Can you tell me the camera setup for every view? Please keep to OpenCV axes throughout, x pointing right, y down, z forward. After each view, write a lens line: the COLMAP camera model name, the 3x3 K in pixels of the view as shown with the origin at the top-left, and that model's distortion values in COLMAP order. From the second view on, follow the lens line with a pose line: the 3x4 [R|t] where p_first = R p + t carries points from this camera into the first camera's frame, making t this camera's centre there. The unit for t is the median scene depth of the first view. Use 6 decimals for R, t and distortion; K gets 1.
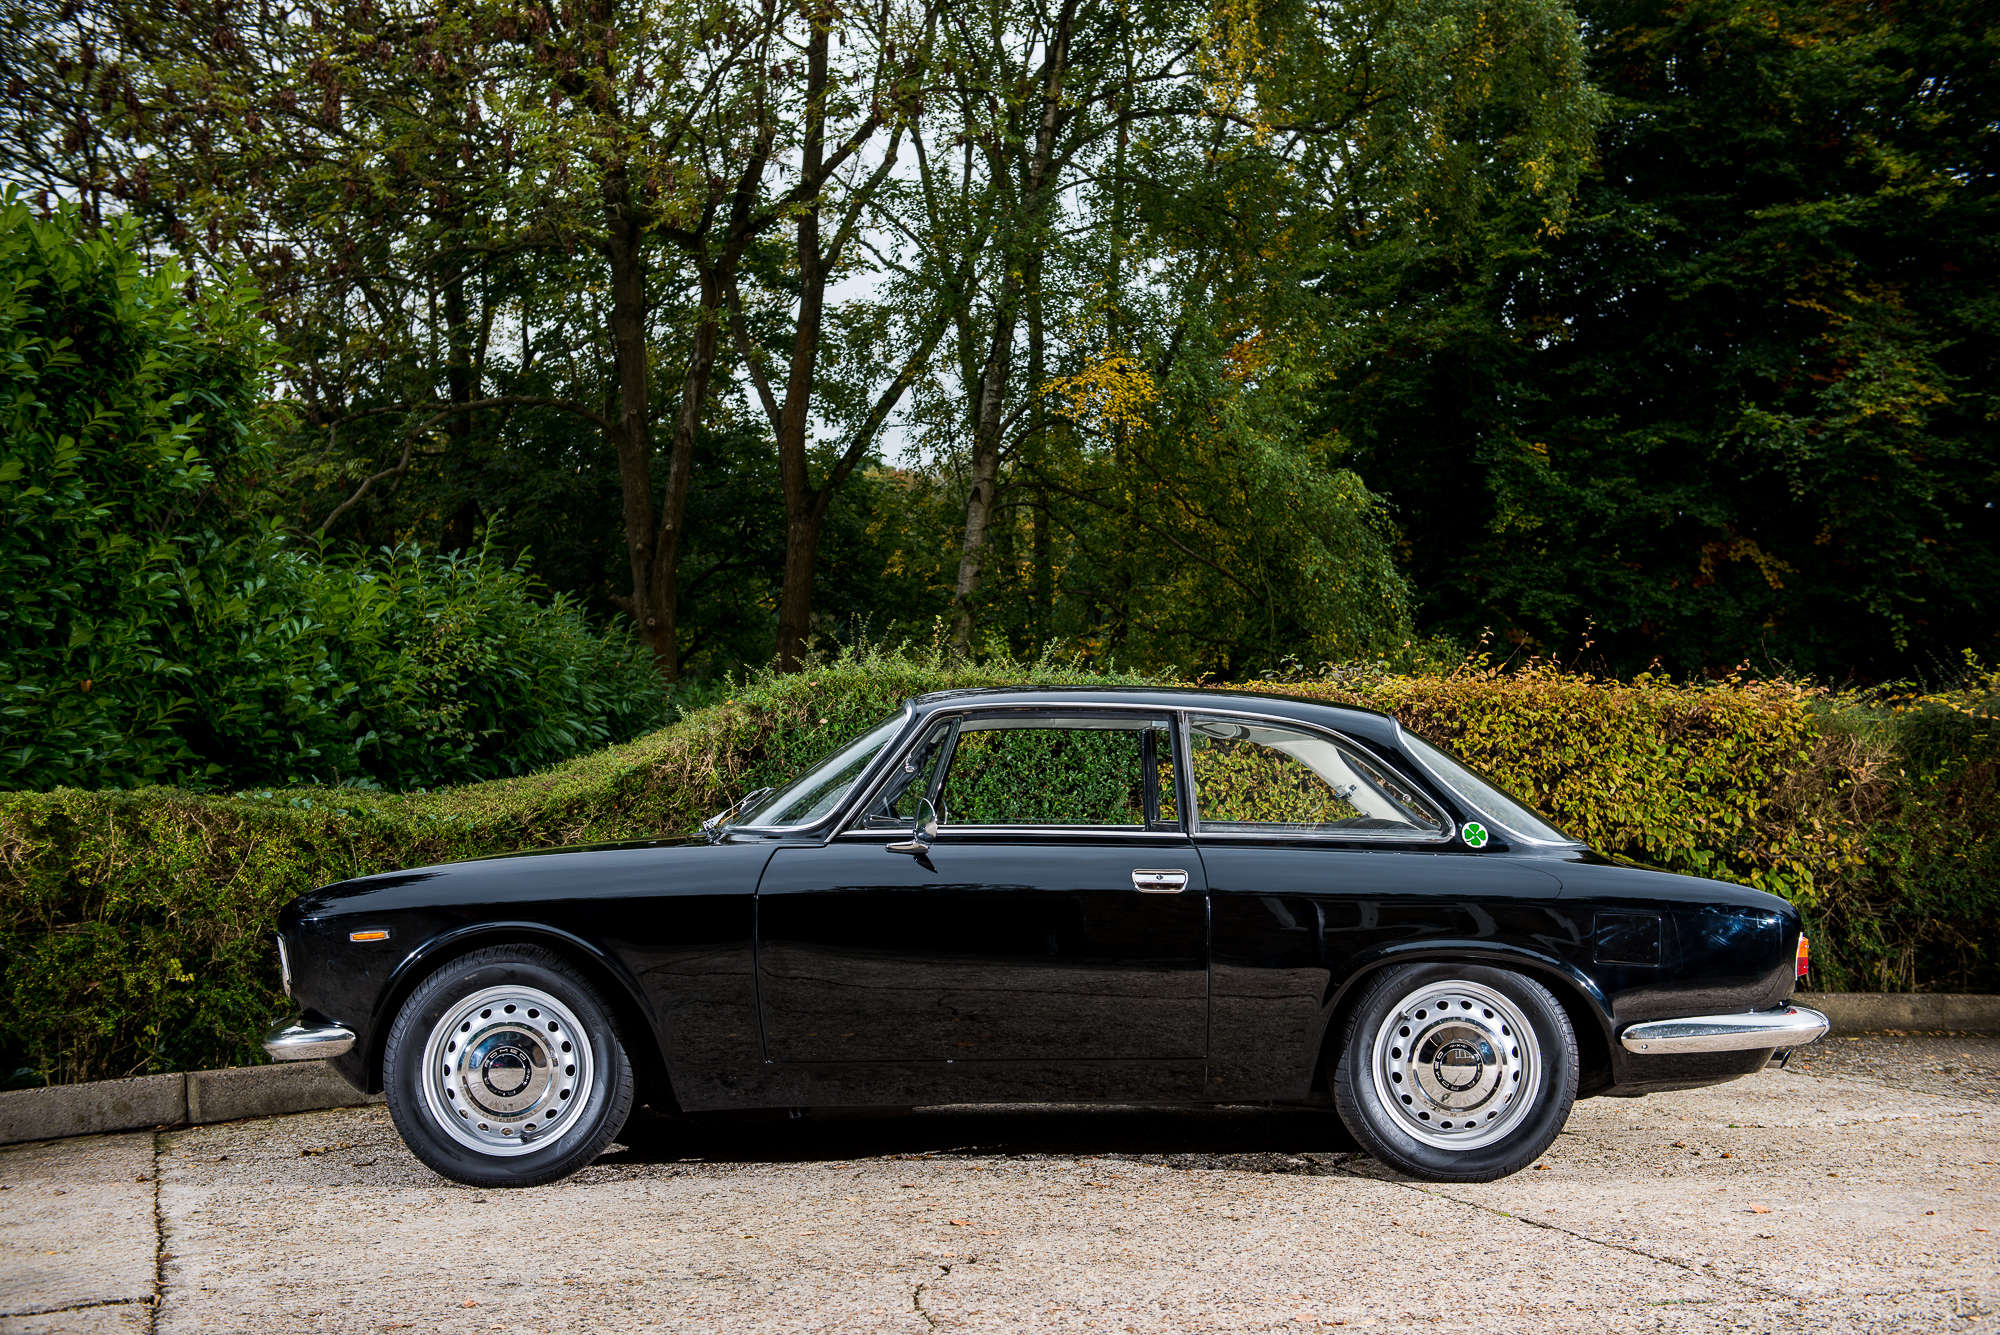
lens RADIAL K [[2328.4, 0, 997.0], [0, 2328.4, 665.3], [0, 0, 1]] dist [0.091448, 0.000000]
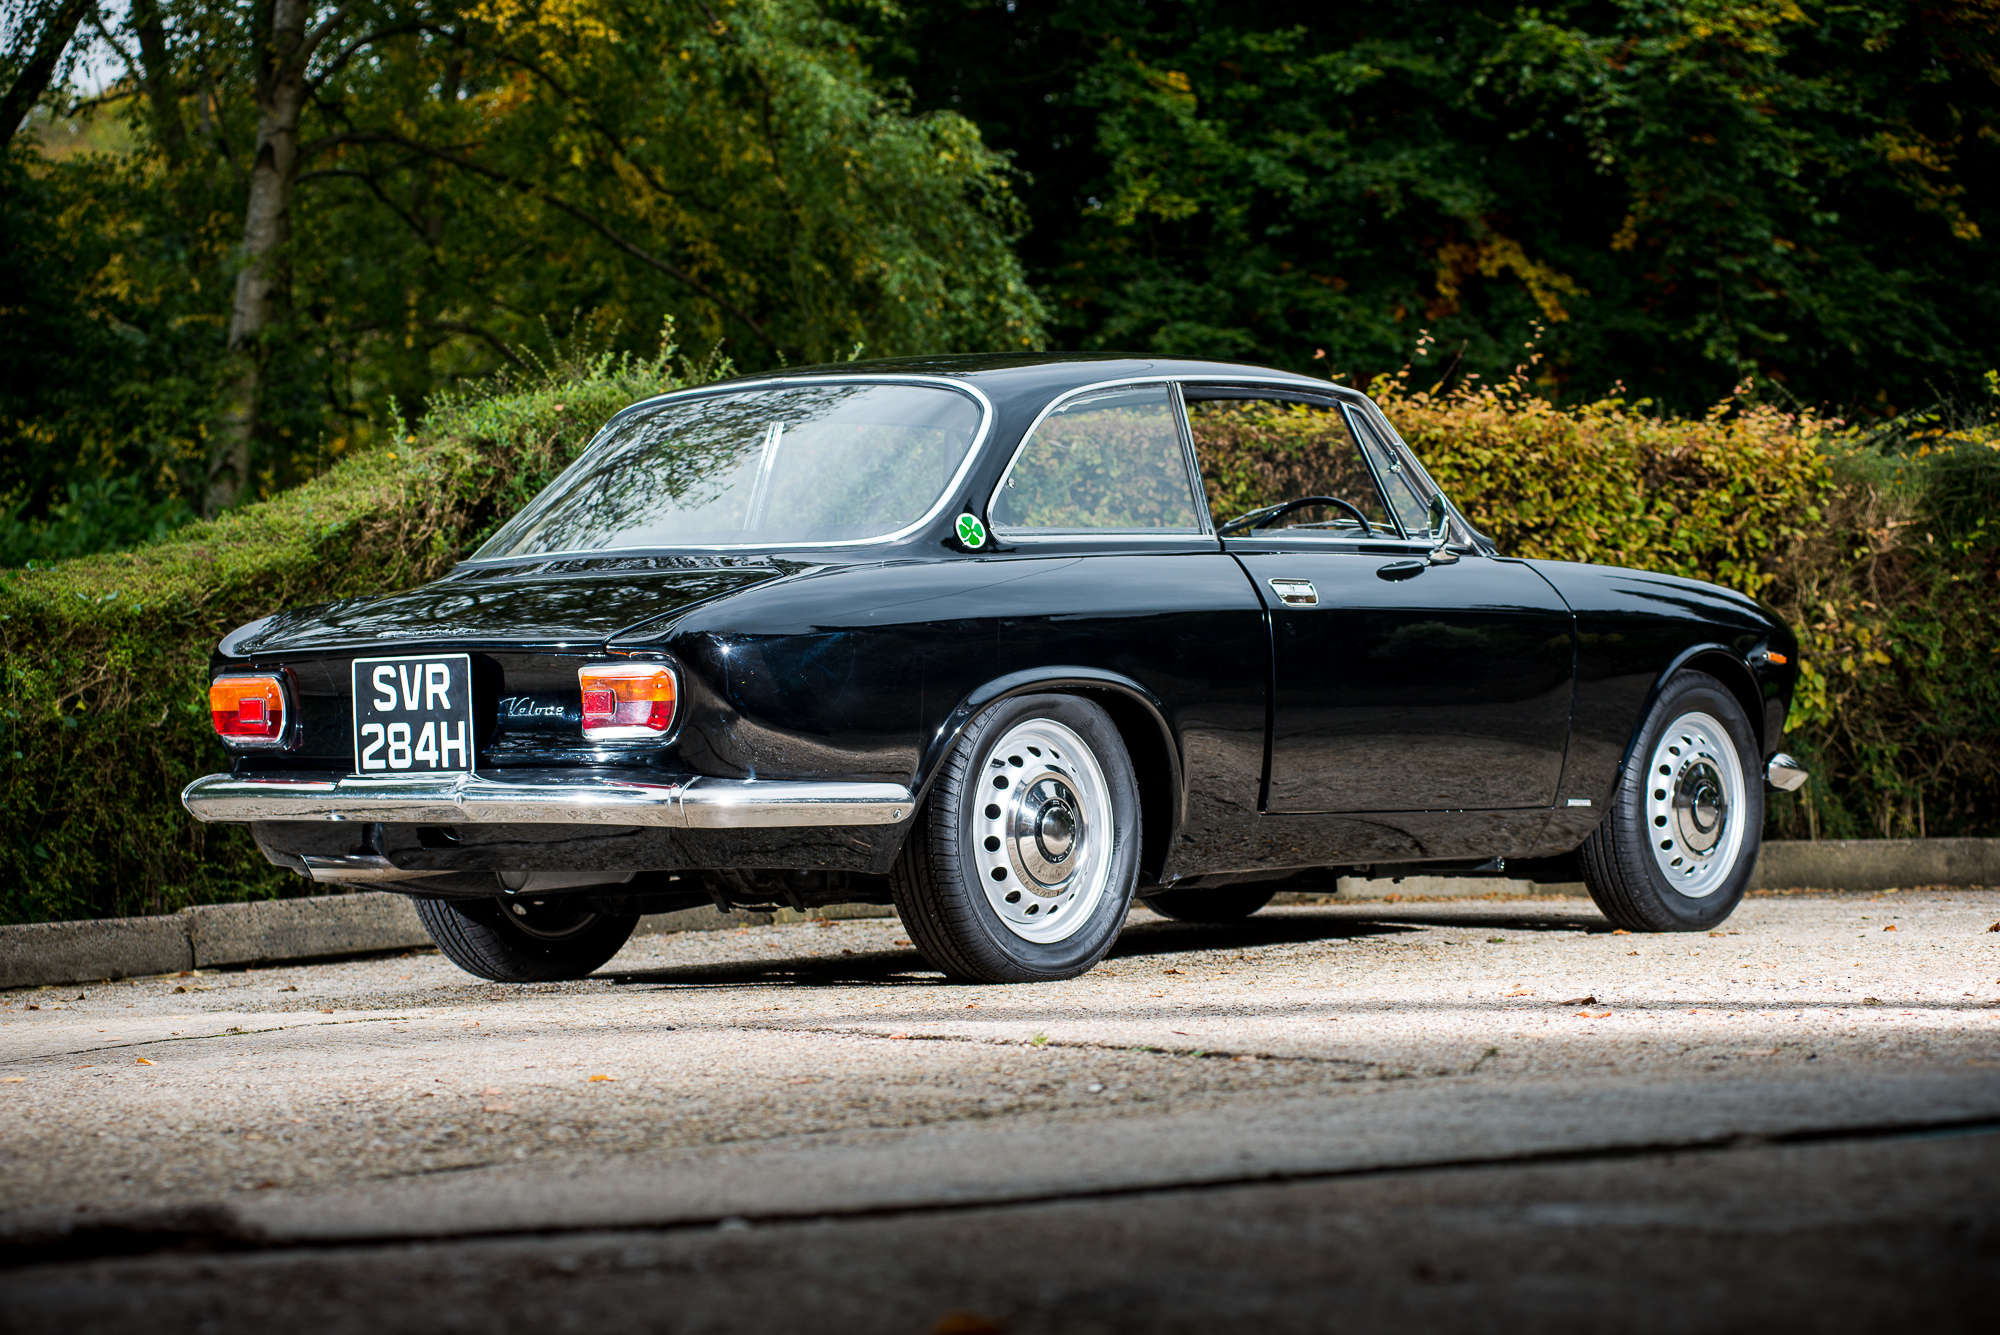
lens RADIAL K [[4632.9, 0, 1000.6], [0, 4632.9, 668.8], [0, 0, 1]] dist [-0.211123, 0.000000]
pose [[0.971960, -0.022149, 0.234102, -0.226261], [0.014039, 0.999244, 0.036255, 0.030913], [-0.234728, -0.031952, 0.971536, -0.305742]]
